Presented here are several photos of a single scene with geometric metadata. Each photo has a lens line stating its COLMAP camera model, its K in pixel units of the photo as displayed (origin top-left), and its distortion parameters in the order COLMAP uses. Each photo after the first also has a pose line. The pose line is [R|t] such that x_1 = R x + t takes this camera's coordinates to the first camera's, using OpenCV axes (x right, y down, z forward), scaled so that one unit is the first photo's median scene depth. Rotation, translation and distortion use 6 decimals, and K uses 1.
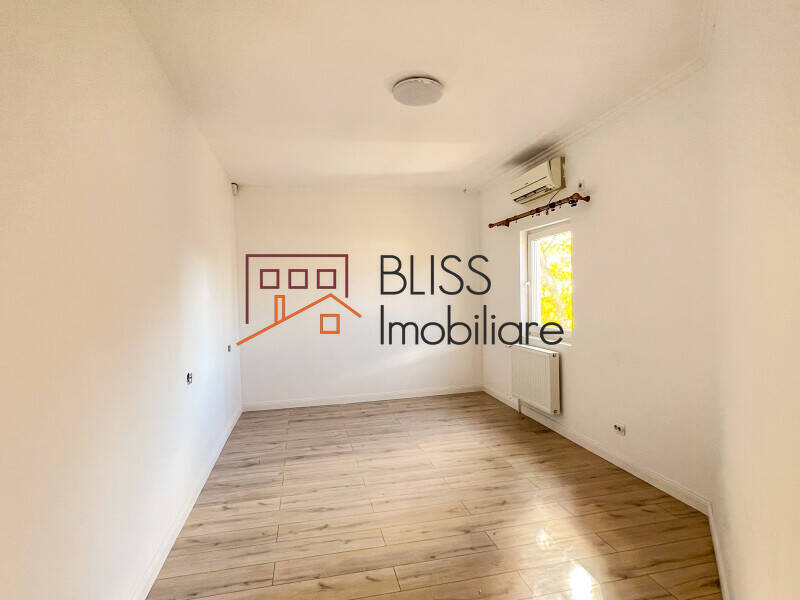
lens RADIAL K [[433.2, 0, 400.0], [0, 433.2, 300.0], [0, 0, 1]] dist [-0.000153, -0.000999]
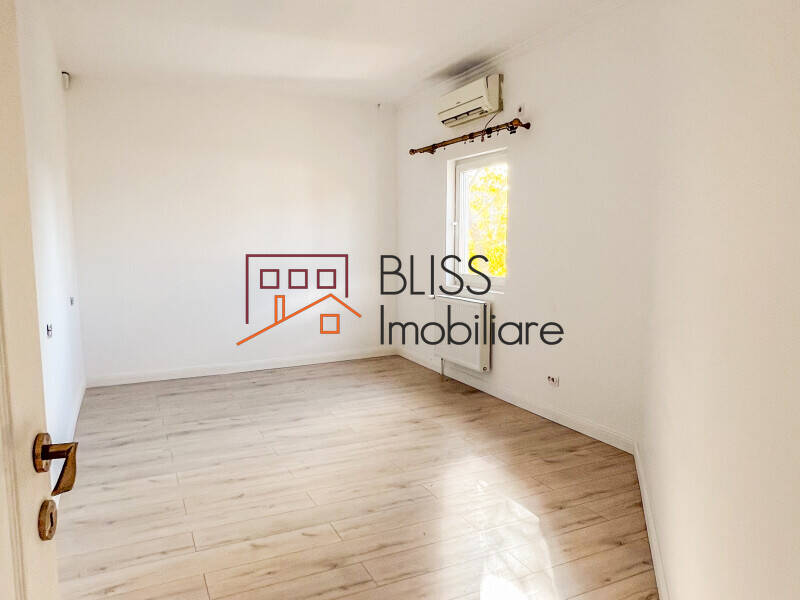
lens RADIAL K [[567.8, 0, 400.0], [0, 567.8, 300.0], [0, 0, 1]] dist [-0.003706, 0.005216]
pose [[0.975619, -0.005912, 0.219391, -0.070268], [-0.013395, 0.996169, 0.086415, 0.021043], [-0.219061, -0.087247, 0.971803, -0.086592]]
